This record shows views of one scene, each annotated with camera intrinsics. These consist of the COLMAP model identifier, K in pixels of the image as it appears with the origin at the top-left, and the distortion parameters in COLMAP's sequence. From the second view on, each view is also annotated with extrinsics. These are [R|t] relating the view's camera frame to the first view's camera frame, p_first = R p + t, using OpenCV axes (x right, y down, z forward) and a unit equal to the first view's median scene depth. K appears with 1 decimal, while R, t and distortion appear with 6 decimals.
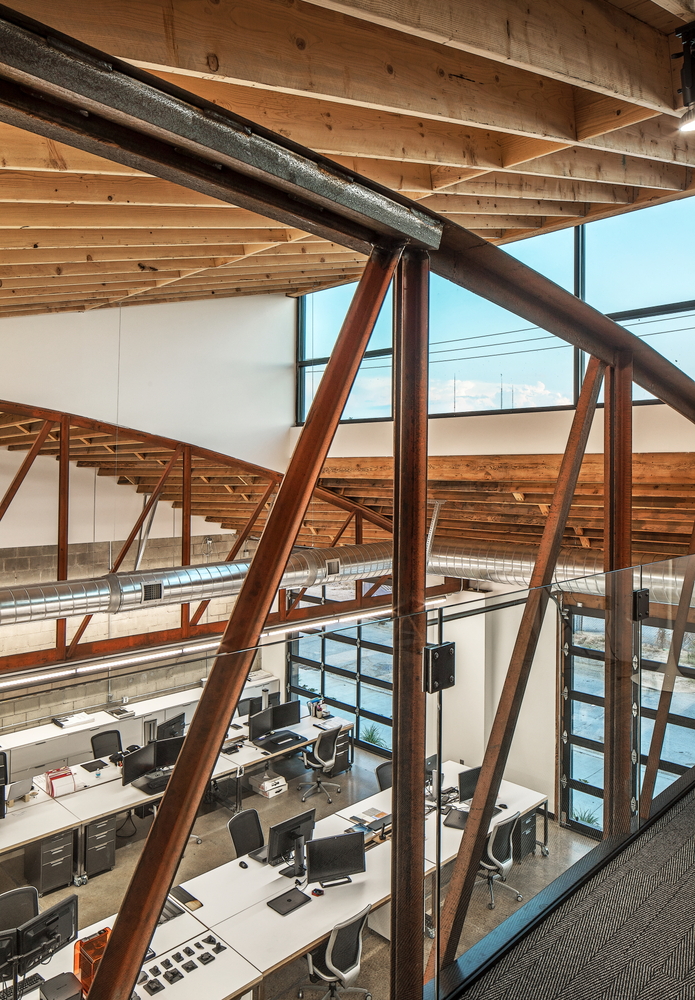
lens RADIAL K [[712.6, 0, 319.8], [0, 712.6, 467.5], [0, 0, 1]] dist [-0.008997, -0.000655]
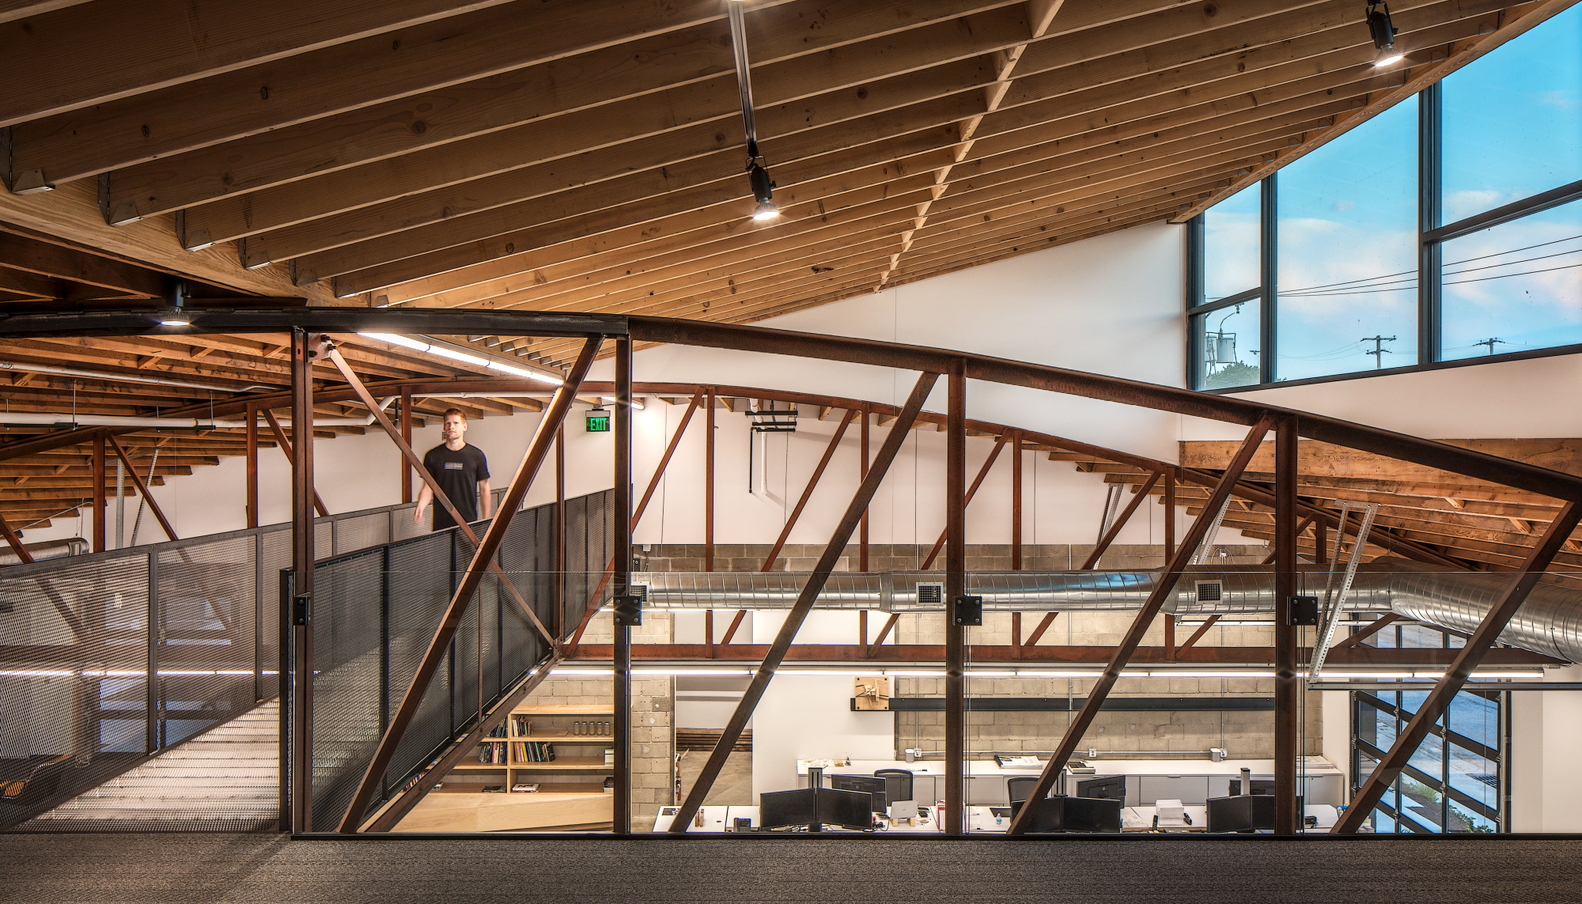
lens RADIAL K [[1093.2, 0, 793.8], [0, 1093.2, 450.7], [0, 0, 1]] dist [0.003543, 0.001173]
pose [[0.717732, -0.003912, -0.696308, 0.343057], [0.012157, 0.999902, 0.006913, -0.011982], [0.696213, -0.013427, 0.717709, -0.070511]]
